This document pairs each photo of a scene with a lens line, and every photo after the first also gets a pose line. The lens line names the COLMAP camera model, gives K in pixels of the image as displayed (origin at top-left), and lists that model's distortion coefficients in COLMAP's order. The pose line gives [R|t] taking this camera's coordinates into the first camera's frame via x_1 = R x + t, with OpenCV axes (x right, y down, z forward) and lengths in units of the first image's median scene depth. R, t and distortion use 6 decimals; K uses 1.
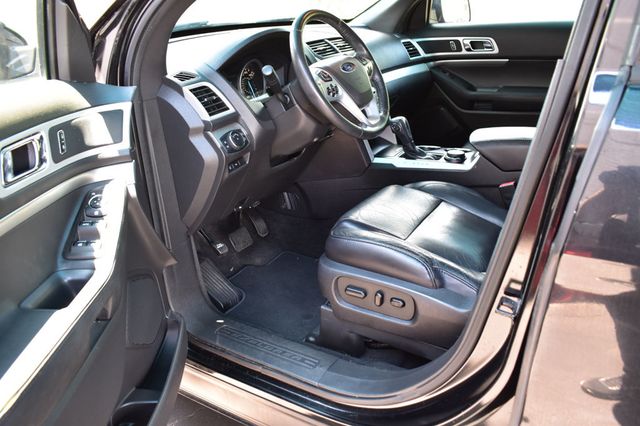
lens RADIAL K [[494.8, 0, 319.5], [0, 494.8, 209.9], [0, 0, 1]] dist [-0.111513, 0.044584]
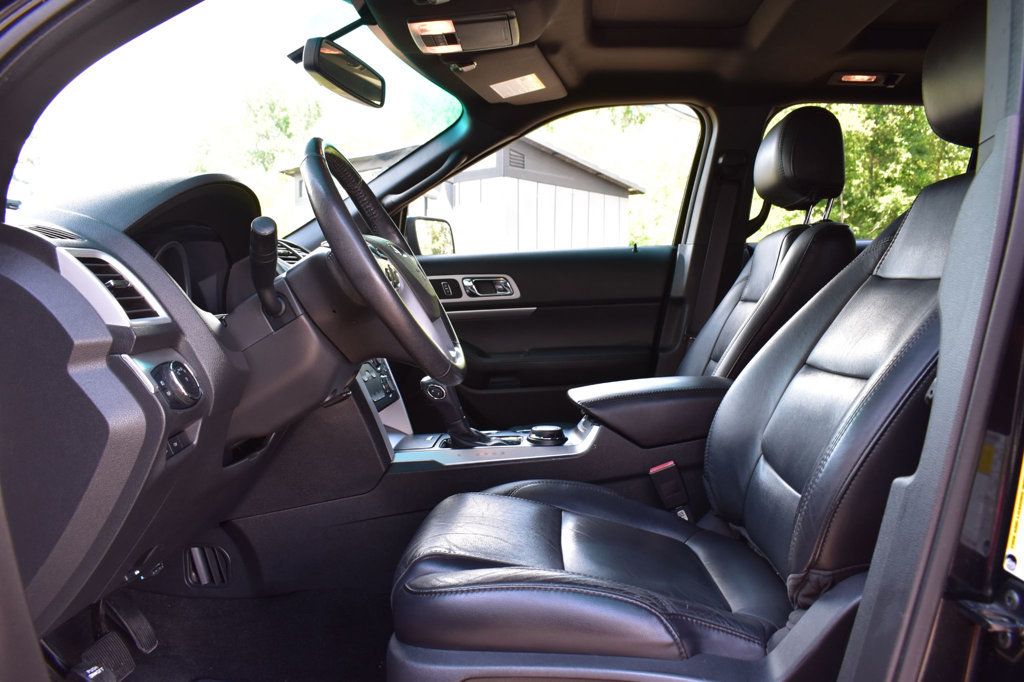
lens RADIAL K [[791.7, 0, 522.2], [0, 791.7, 339.2], [0, 0, 1]] dist [-0.111513, 0.044584]
pose [[0.896336, -0.003381, 0.443363, -0.182636], [0.144428, 0.947656, -0.284760, 0.048396], [-0.419193, 0.319275, 0.849906, 0.275627]]
